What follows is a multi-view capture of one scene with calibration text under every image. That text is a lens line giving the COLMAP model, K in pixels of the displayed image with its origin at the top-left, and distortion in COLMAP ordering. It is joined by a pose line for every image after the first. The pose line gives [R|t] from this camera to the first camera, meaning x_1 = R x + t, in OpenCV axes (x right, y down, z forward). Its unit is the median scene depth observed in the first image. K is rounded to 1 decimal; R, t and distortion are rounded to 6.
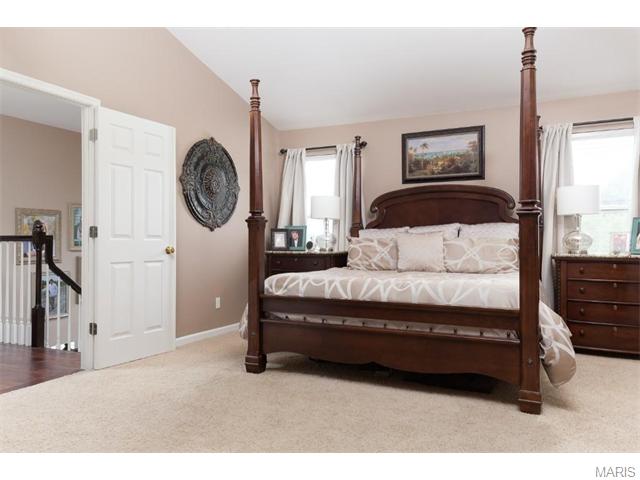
lens RADIAL K [[469.9, 0, 319.2], [0, 469.9, 242.3], [0, 0, 1]] dist [0.055483, 0.001640]
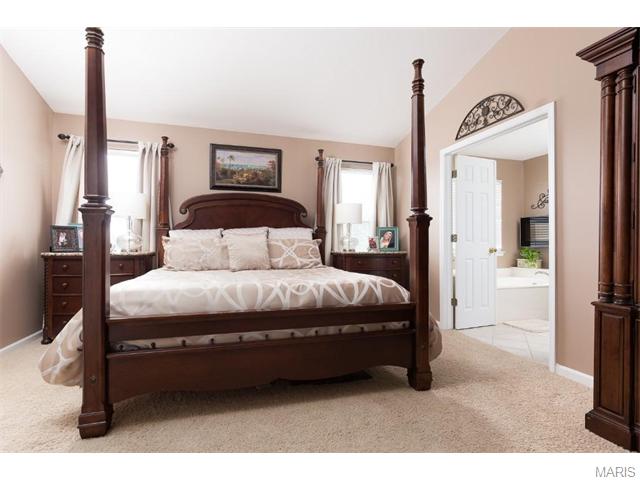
lens RADIAL K [[318.9, 0, 319.8], [0, 318.9, 243.6], [0, 0, 1]] dist [-0.000007, -0.000352]
pose [[0.746975, 0.000046, 0.664852, -0.132439], [-0.001509, 0.999998, 0.001627, 0.000230], [-0.664850, -0.002219, 0.746973, 0.295911]]
